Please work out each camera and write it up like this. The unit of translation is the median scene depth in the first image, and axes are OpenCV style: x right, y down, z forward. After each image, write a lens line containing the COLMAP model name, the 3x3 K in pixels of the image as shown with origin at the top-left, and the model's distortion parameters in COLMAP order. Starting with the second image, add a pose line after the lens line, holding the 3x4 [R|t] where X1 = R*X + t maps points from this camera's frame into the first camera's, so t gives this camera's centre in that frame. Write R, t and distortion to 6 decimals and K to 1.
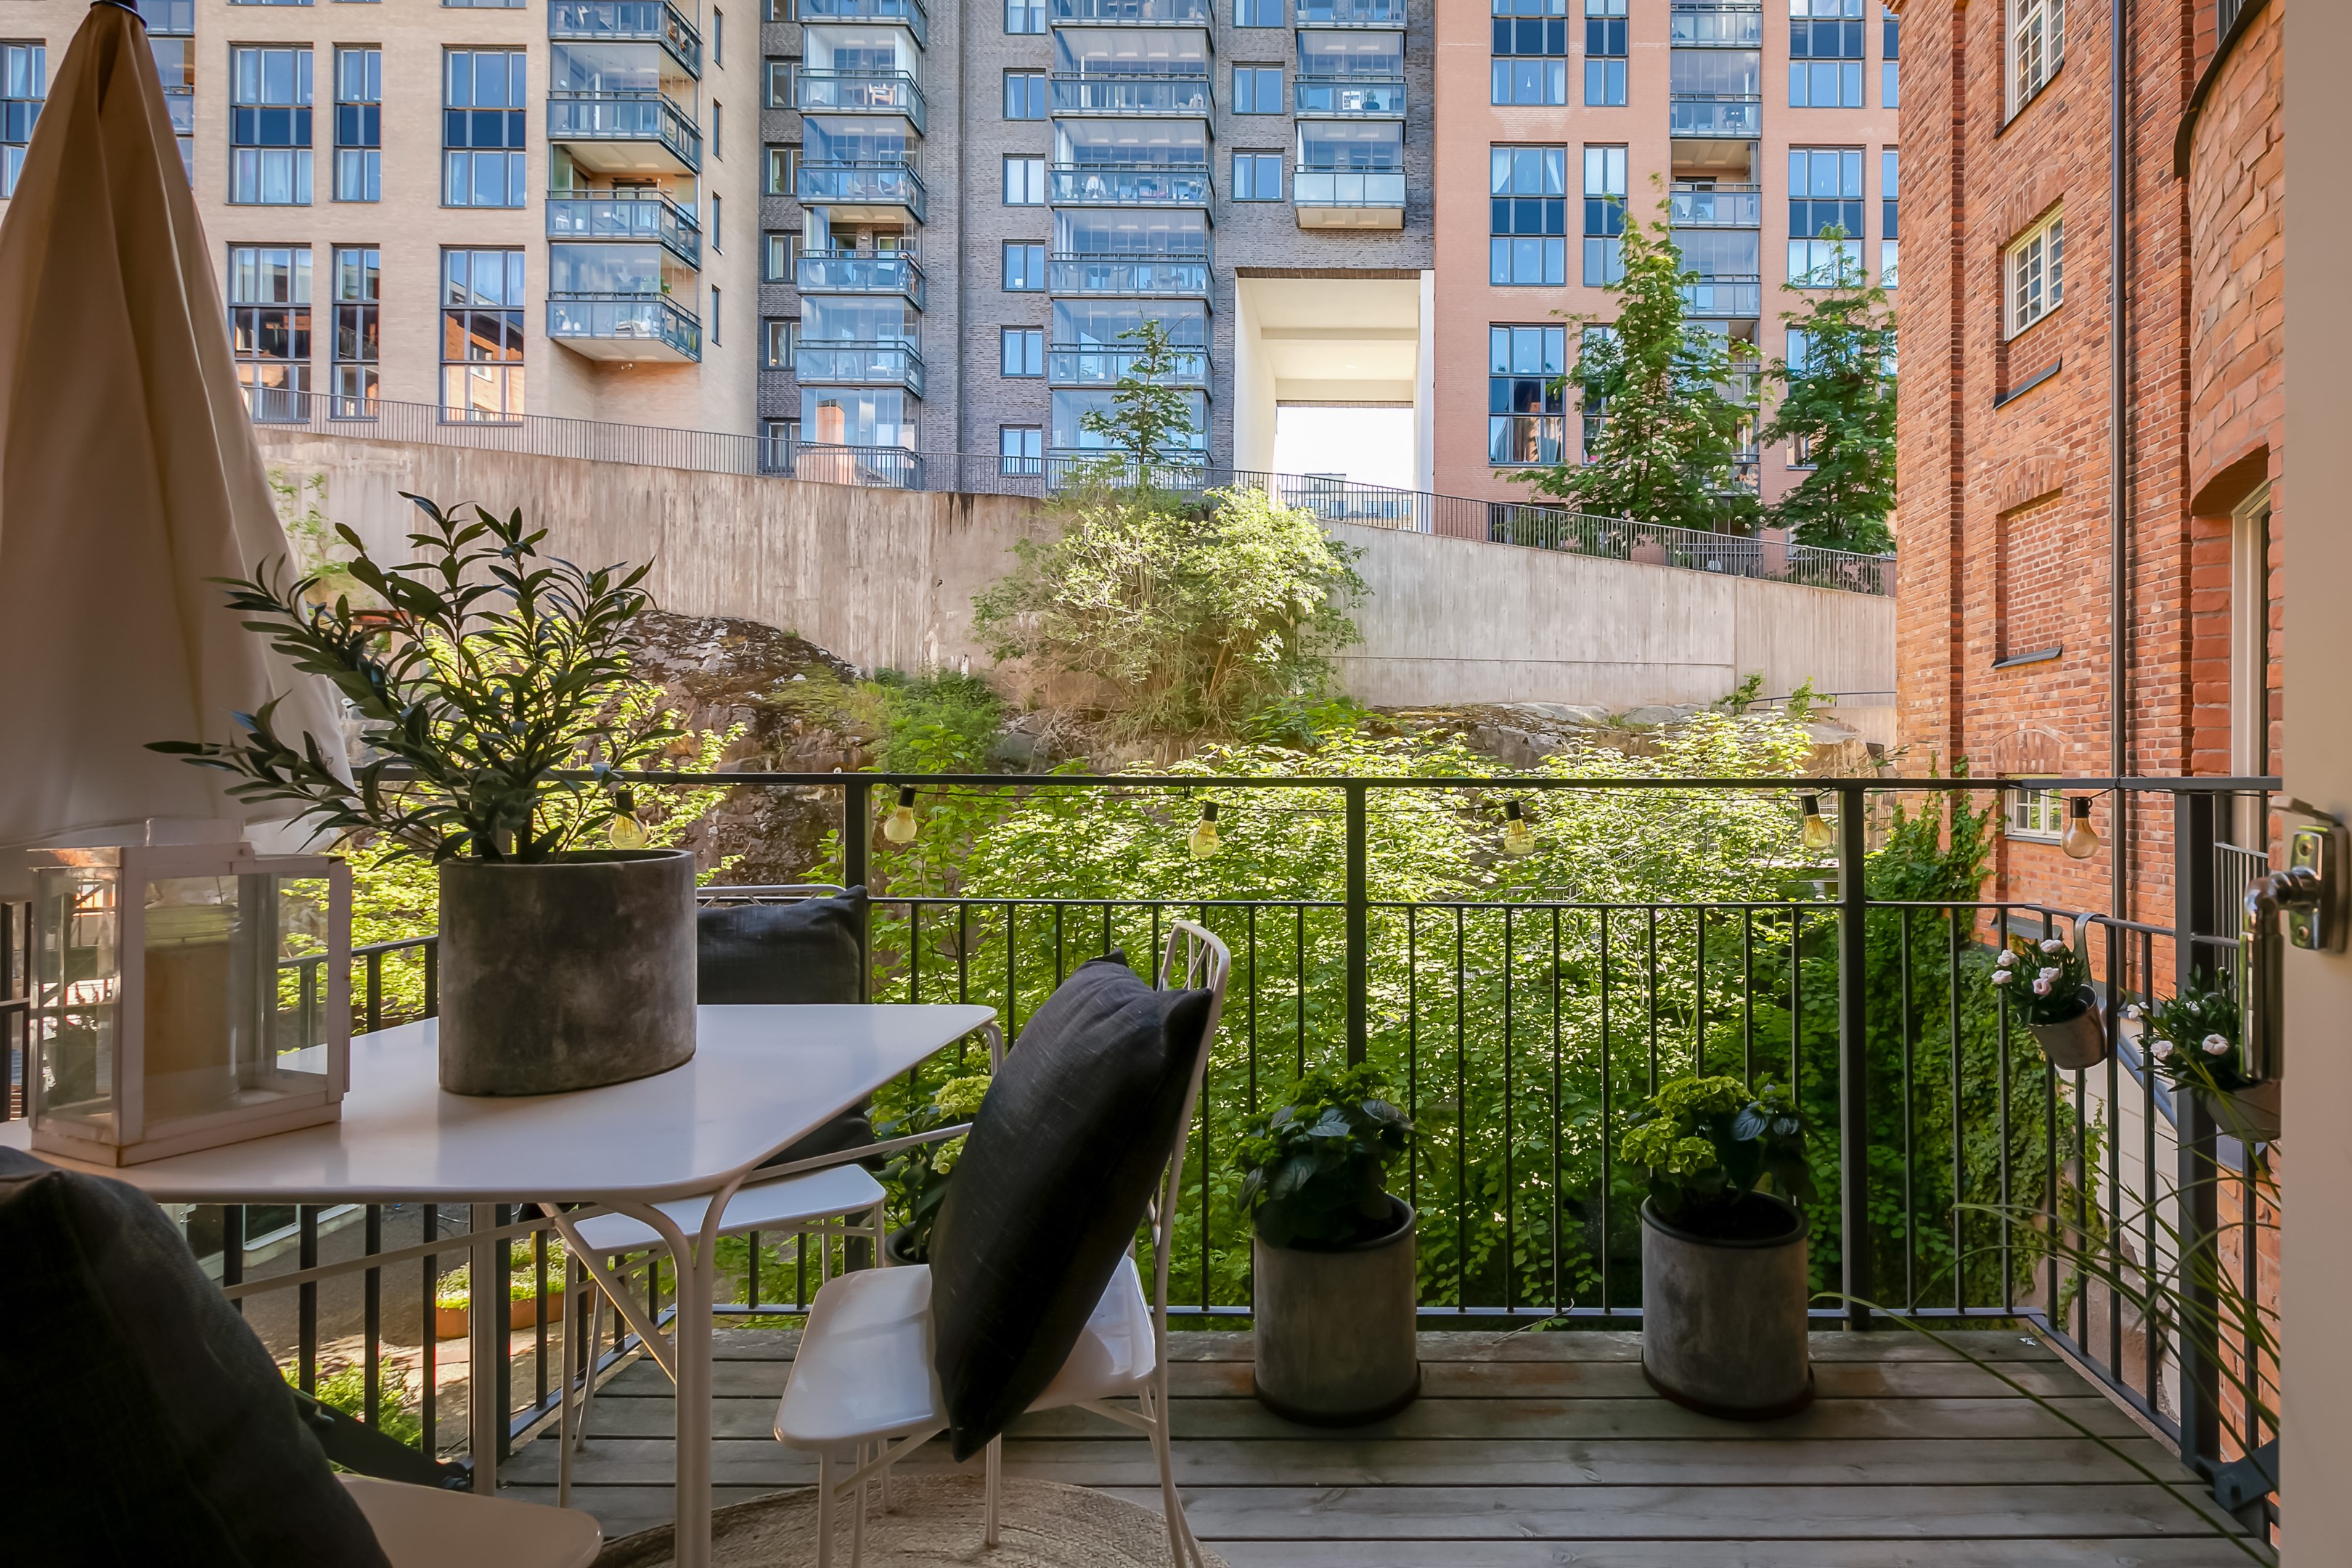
lens RADIAL K [[932.0, 0, 1178.3], [0, 932.0, 782.0], [0, 0, 1]] dist [-0.001170, -0.000390]
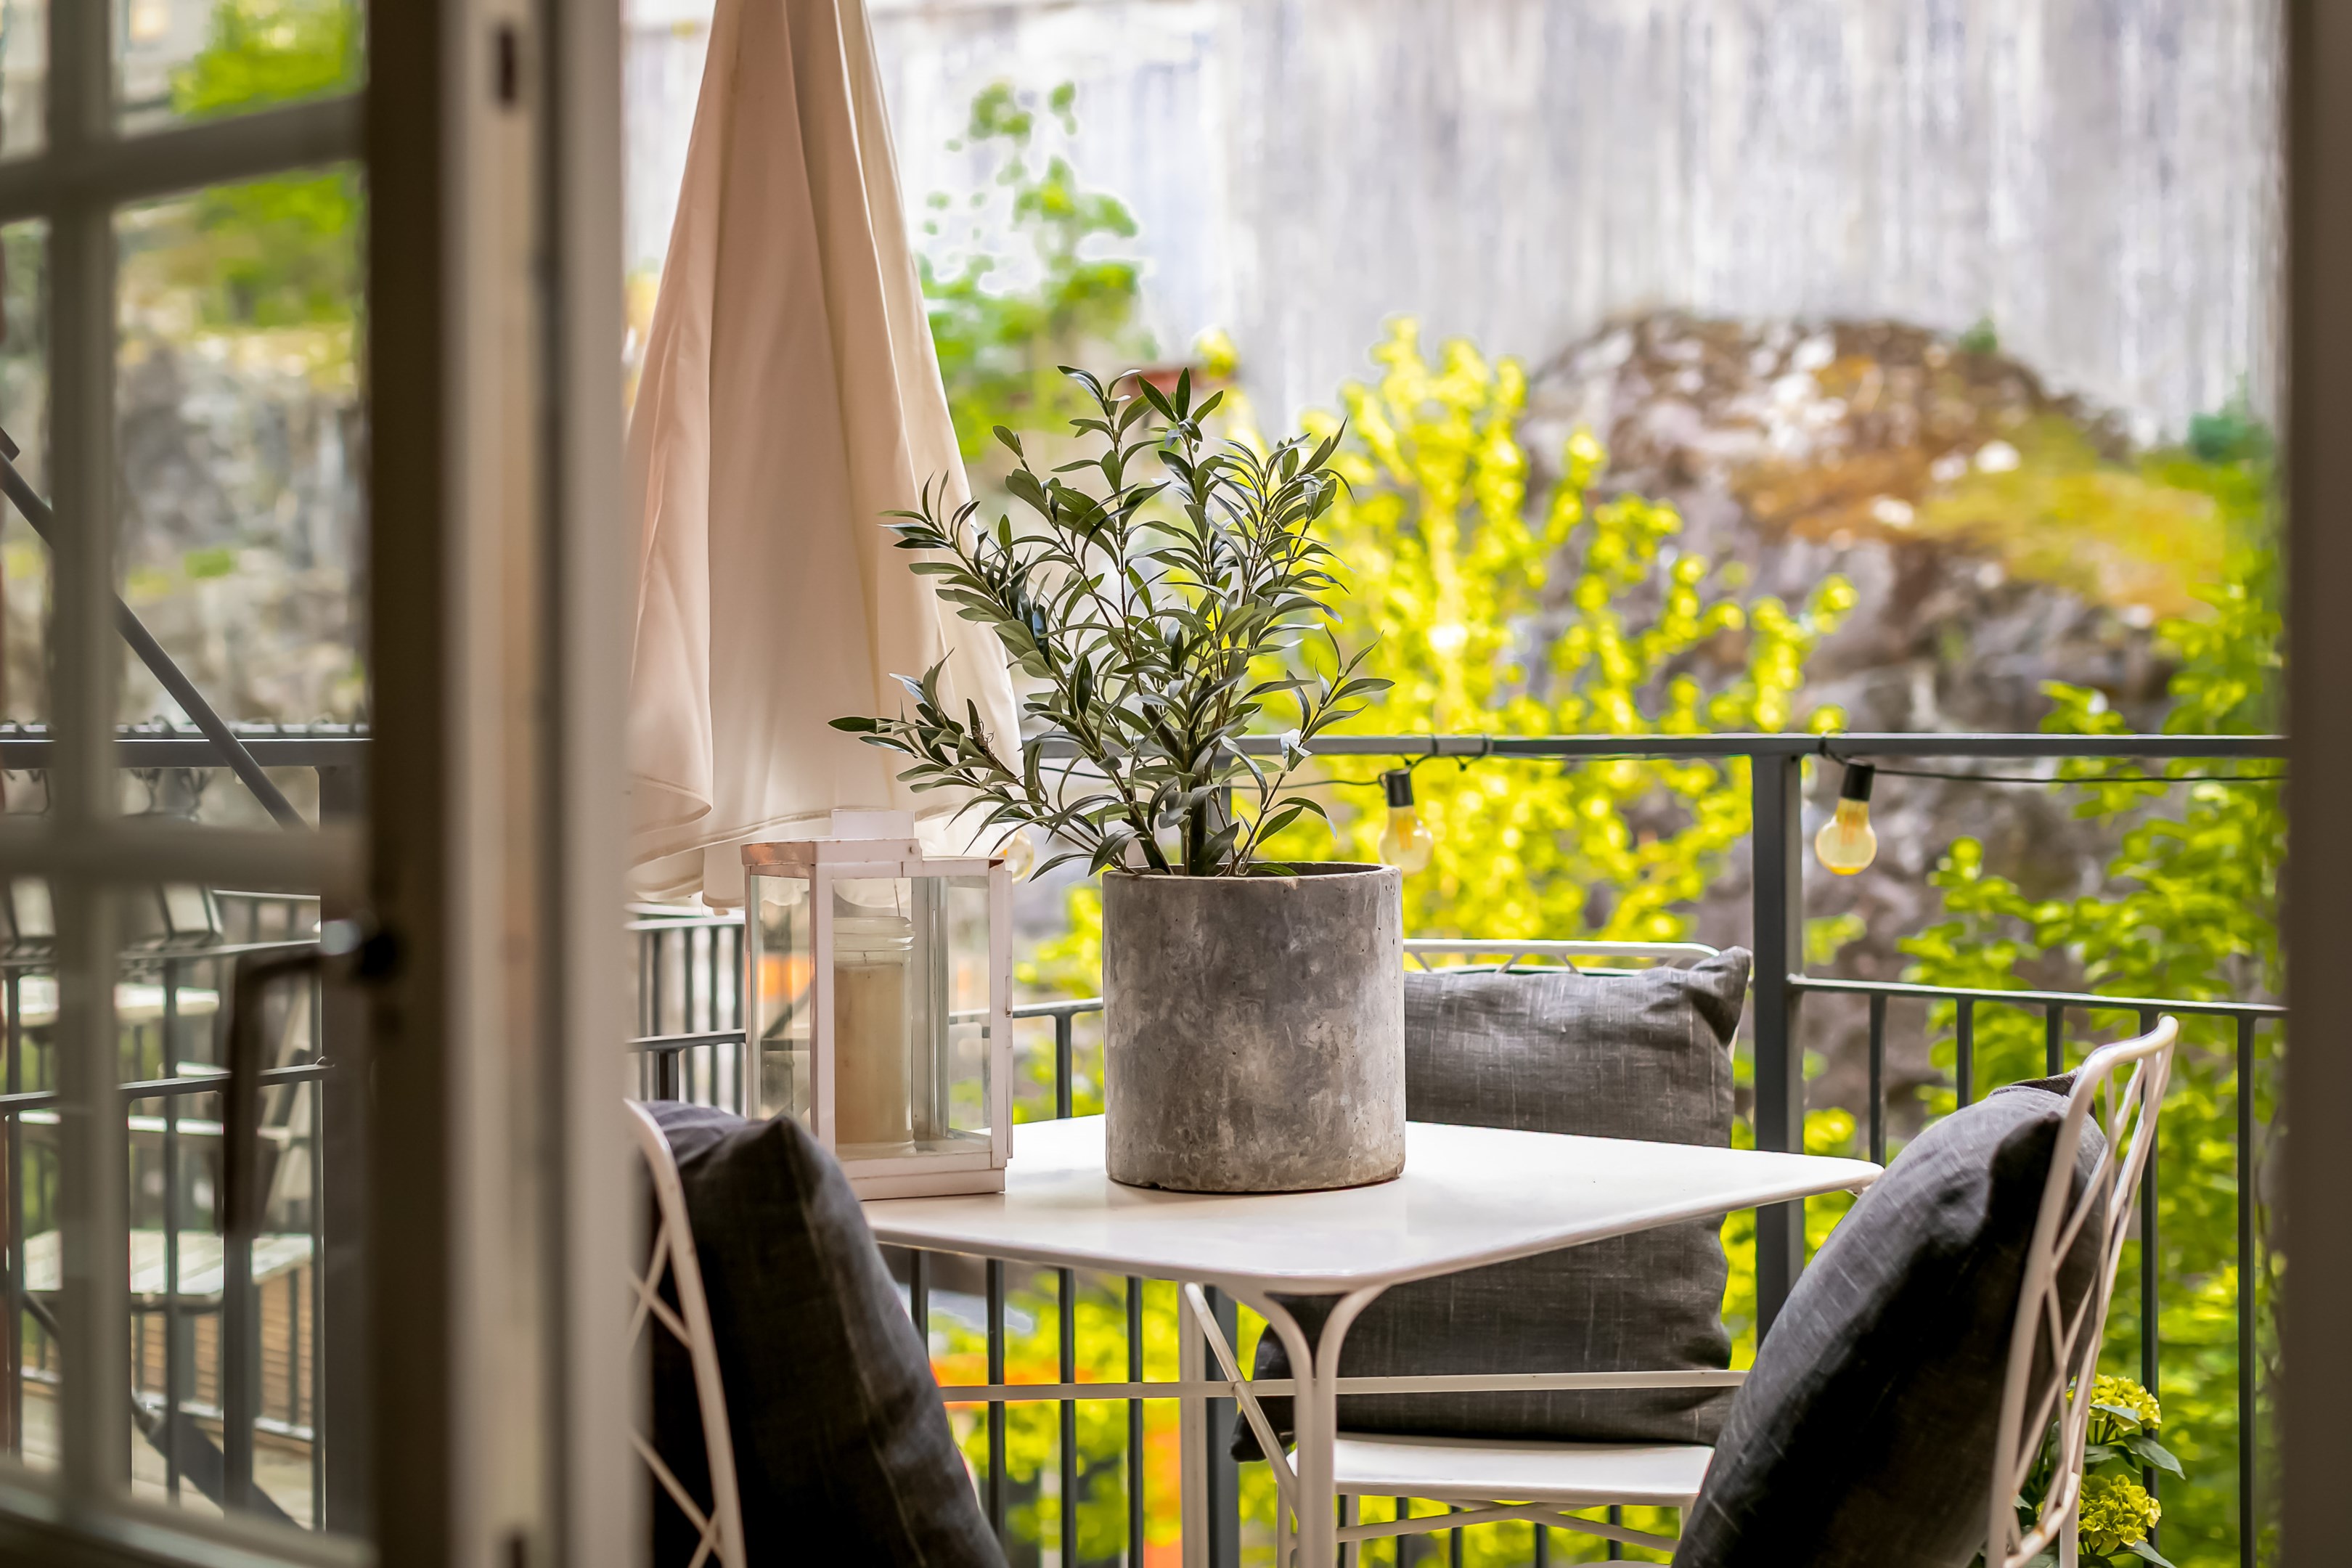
lens RADIAL K [[3426.3, 0, 1176.0], [0, 3426.3, 782.0], [0, 0, 1]] dist [0.022267, 0.000000]
pose [[0.743904, 0.000483, -0.668286, 1.030572], [0.012238, 0.999822, 0.014345, -0.022390], [0.668174, -0.018849, 0.743766, -0.947935]]
